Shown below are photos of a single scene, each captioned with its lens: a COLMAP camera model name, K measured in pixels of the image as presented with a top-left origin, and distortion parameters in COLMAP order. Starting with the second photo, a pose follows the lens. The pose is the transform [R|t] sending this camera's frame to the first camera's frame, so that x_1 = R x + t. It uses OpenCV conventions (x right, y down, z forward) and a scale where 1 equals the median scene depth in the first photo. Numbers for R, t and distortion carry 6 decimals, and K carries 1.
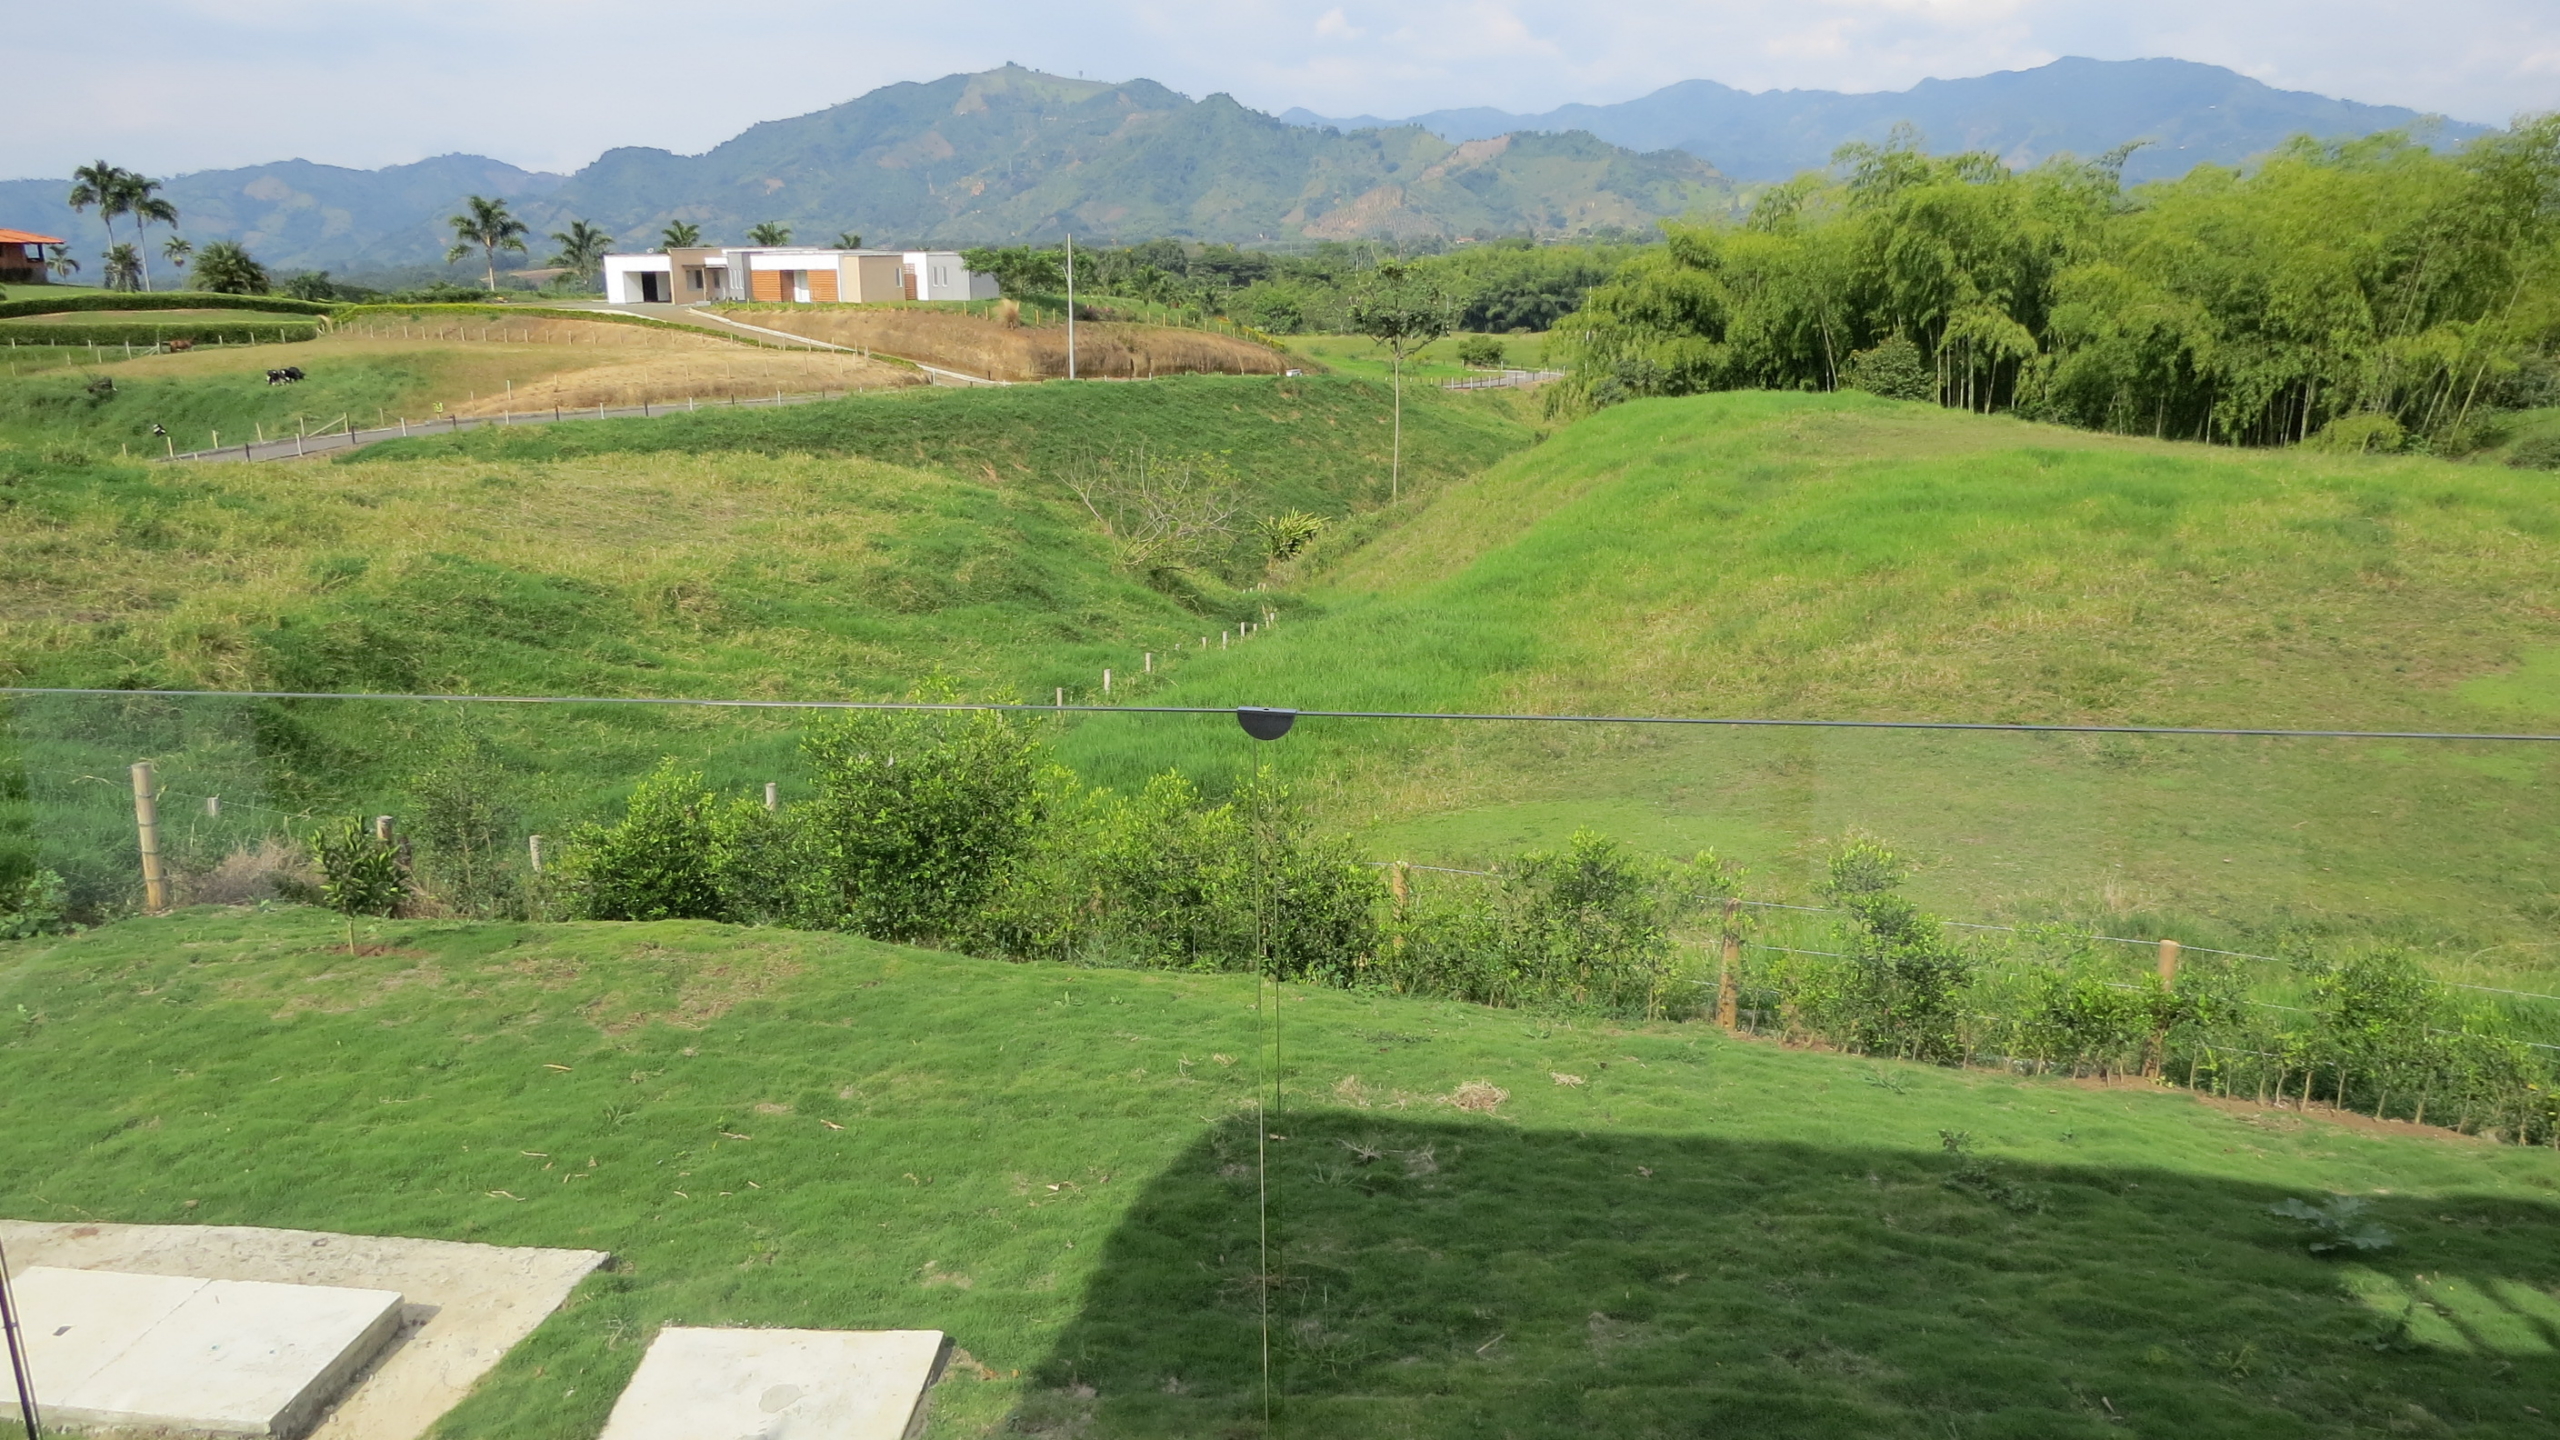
lens RADIAL K [[1815.1, 0, 1289.1], [0, 1815.1, 715.5], [0, 0, 1]] dist [-0.029903, 0.014649]
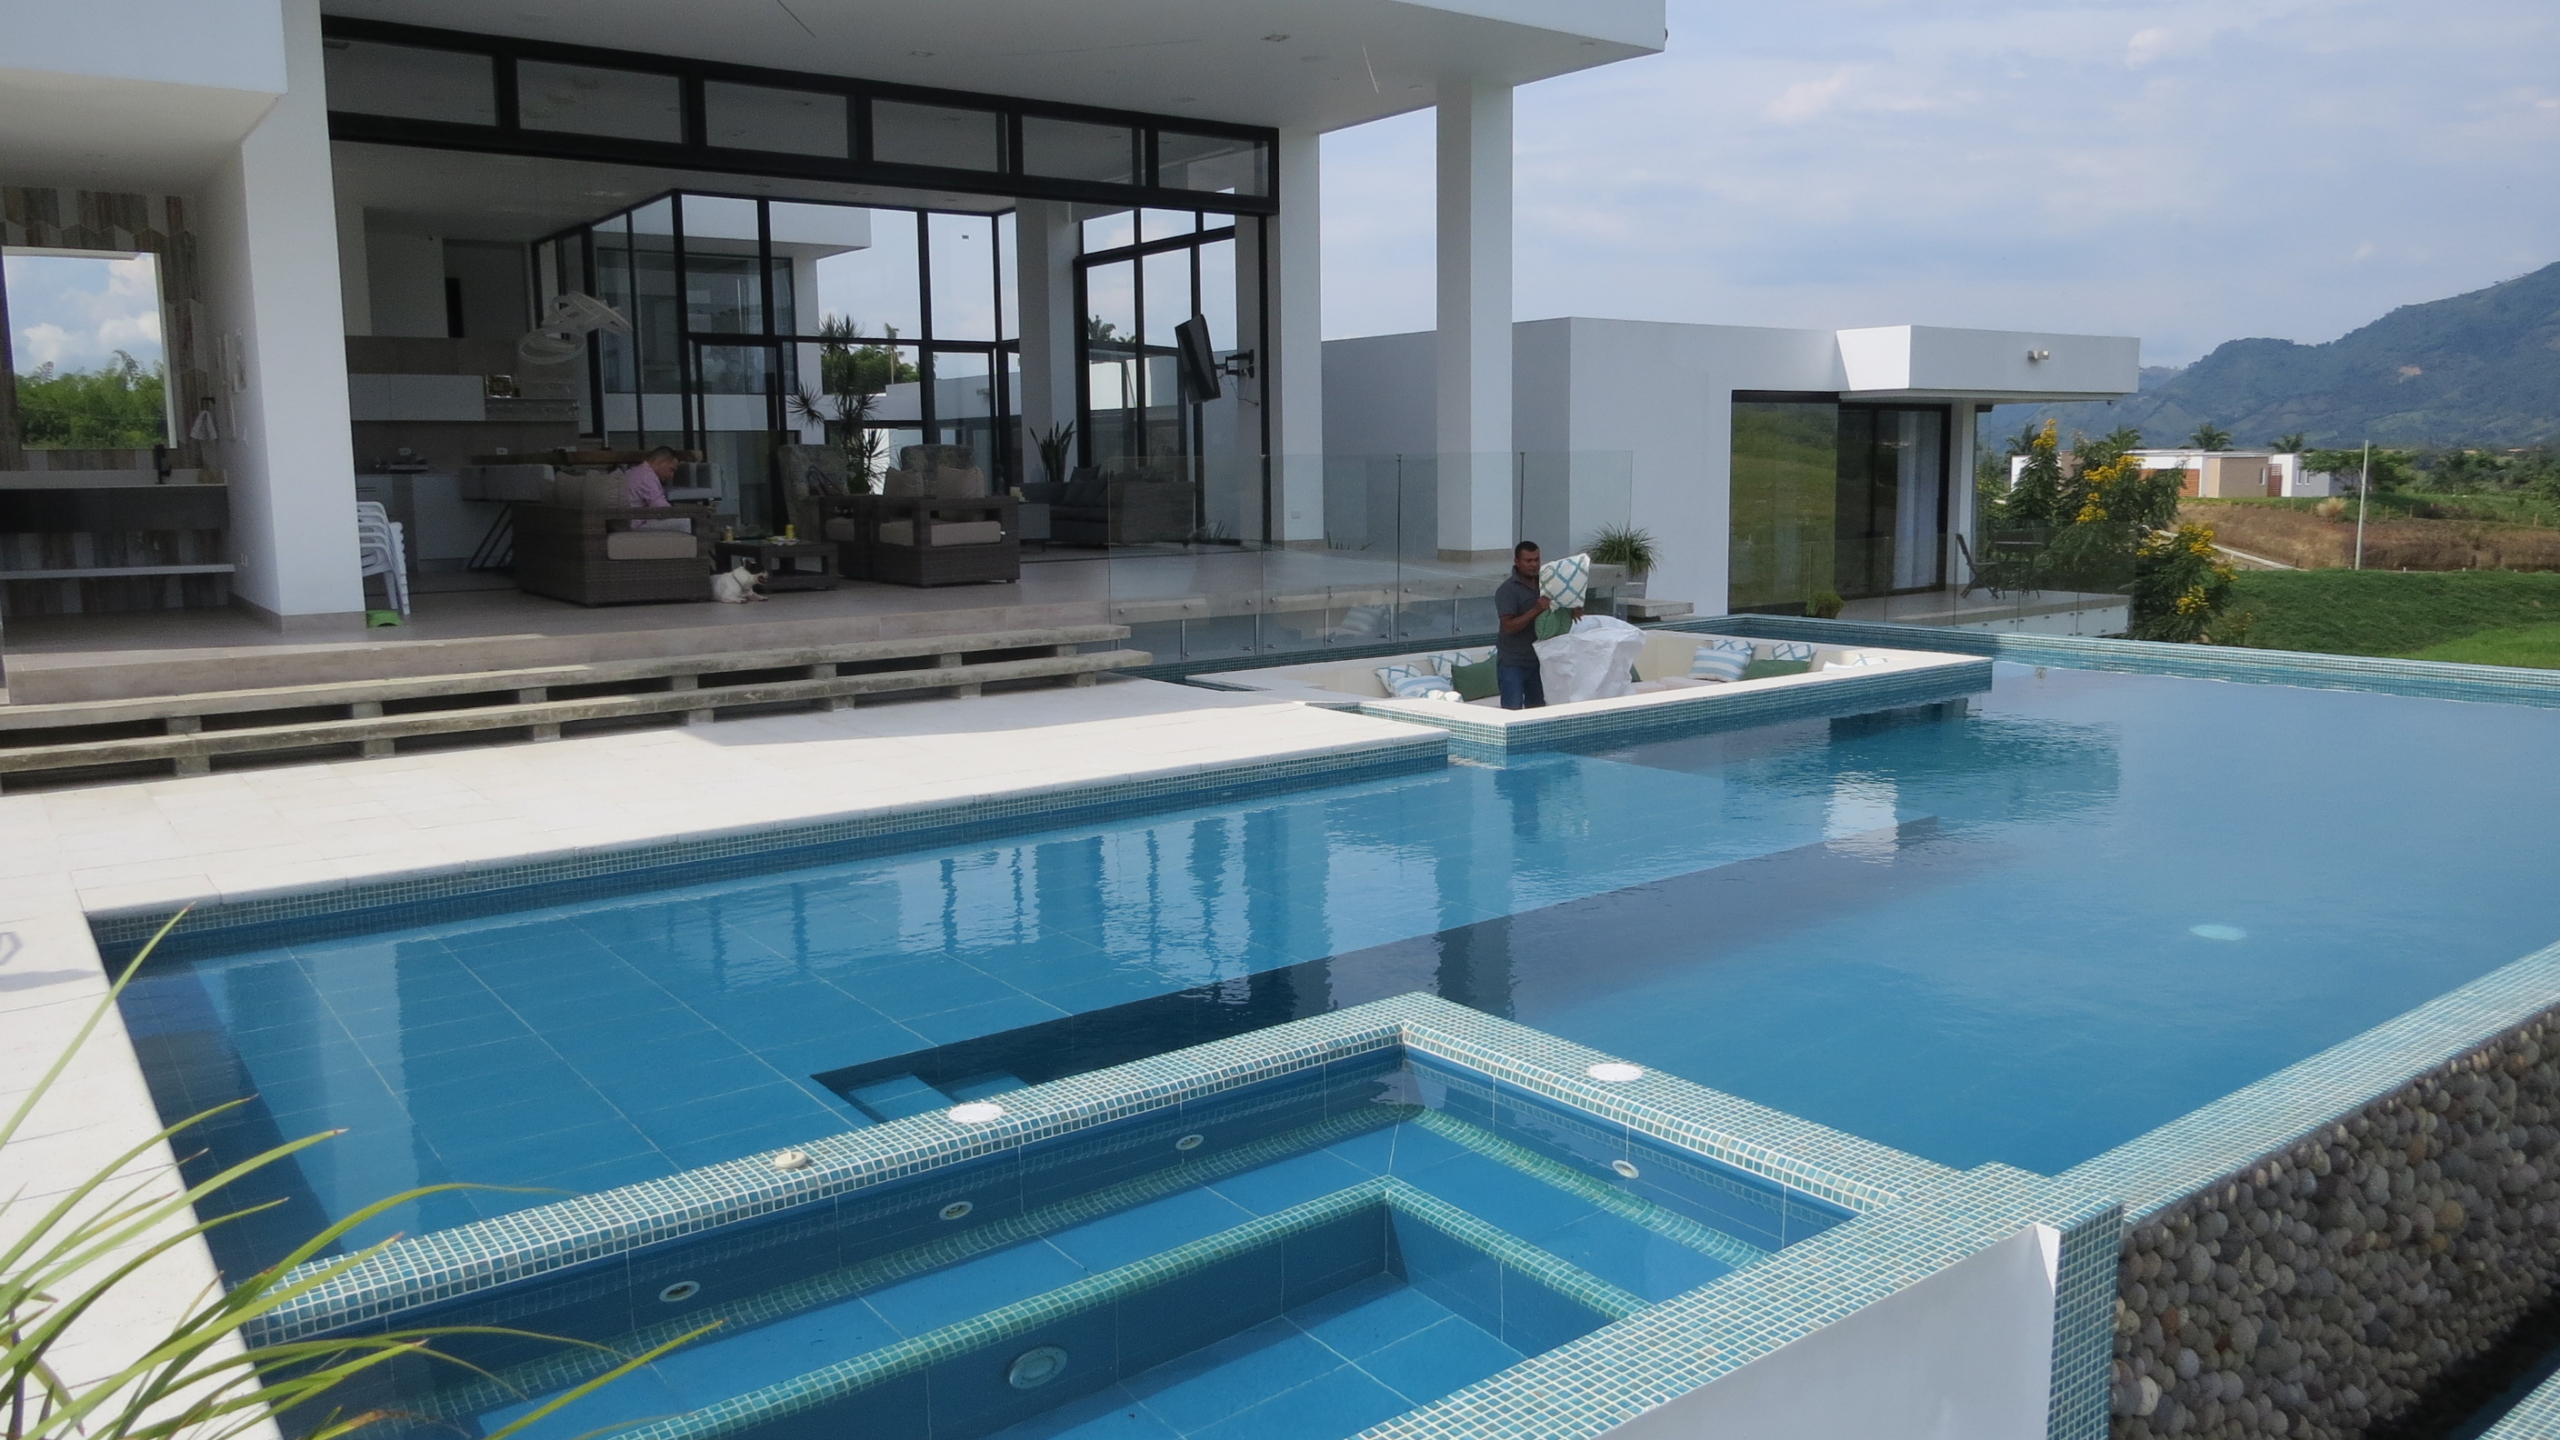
lens RADIAL K [[1815.1, 0, 1274.1], [0, 1815.1, 709.6], [0, 0, 1]] dist [-0.029903, 0.014649]
pose [[0.674298, 0.098472, -0.731864, 0.199110], [-0.175198, 0.984106, -0.029006, 0.038085], [0.717376, 0.147779, 0.680833, -0.170274]]
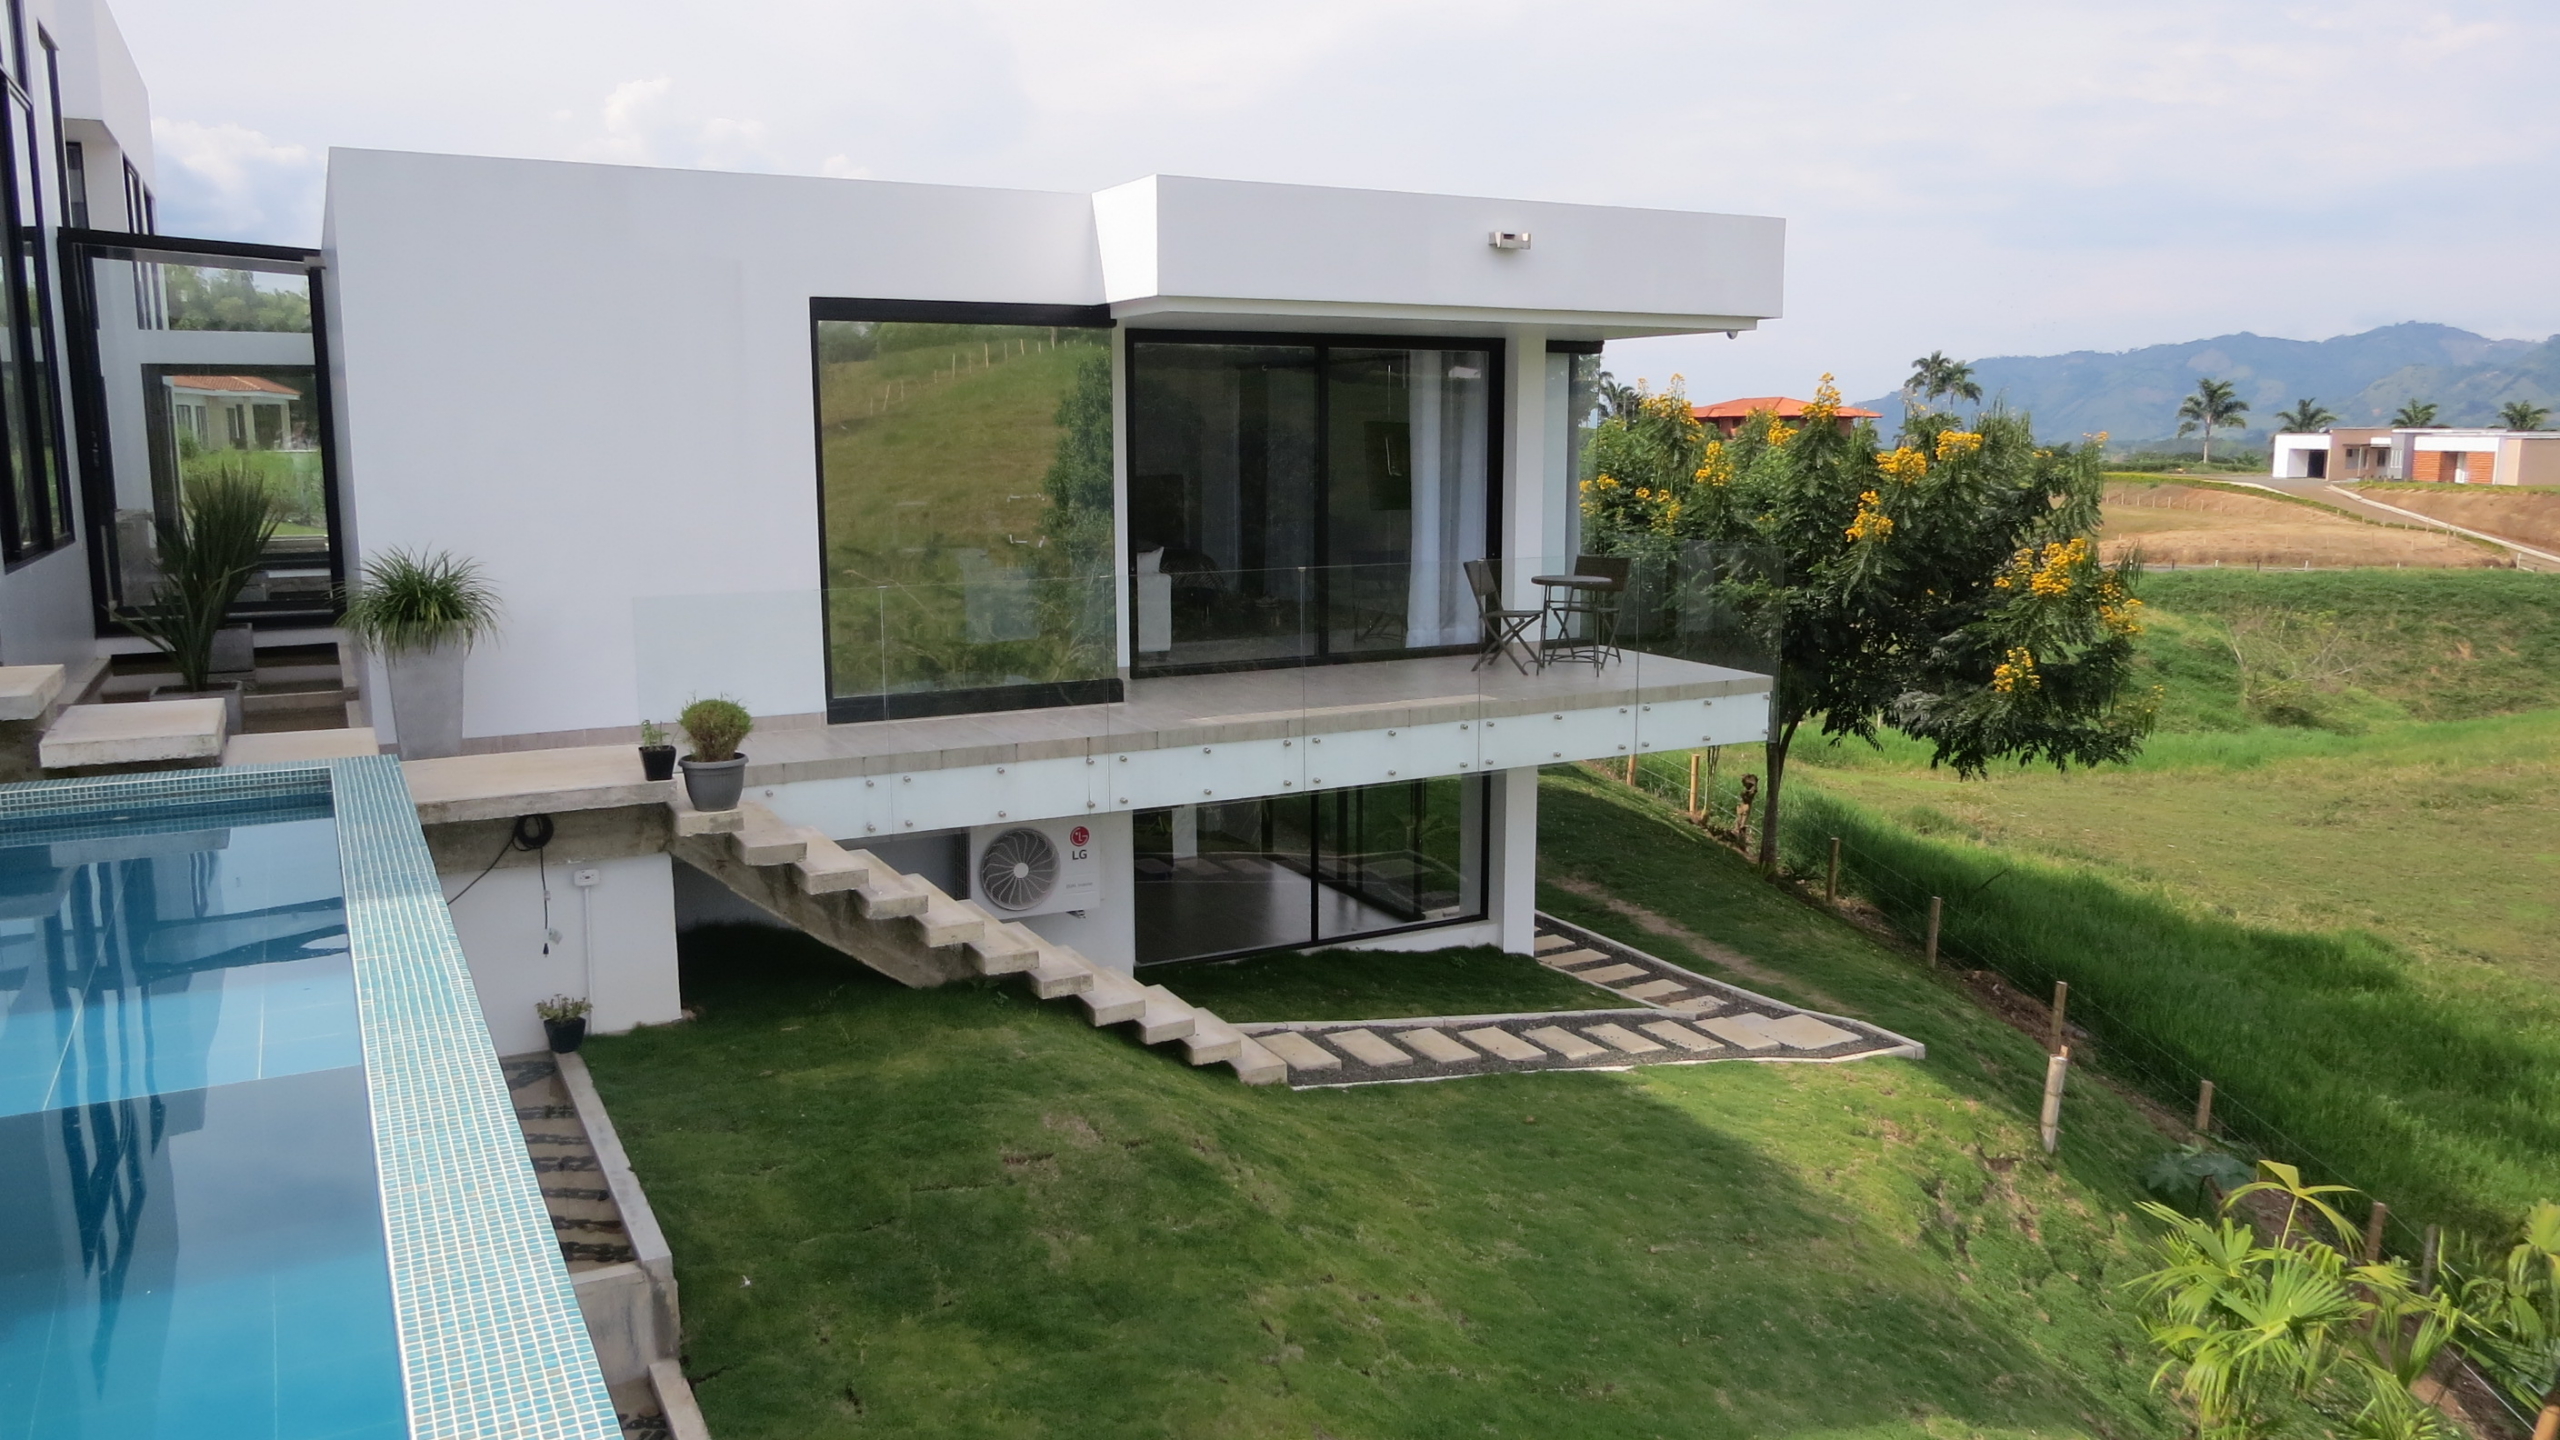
lens RADIAL K [[1815.1, 0, 1274.6], [0, 1815.1, 698.1], [0, 0, 1]] dist [-0.029903, 0.014649]
pose [[0.559550, 0.128825, -0.818724, 0.192452], [-0.209376, 0.977776, 0.010755, 0.014364], [0.801914, 0.165403, 0.574087, -0.075943]]
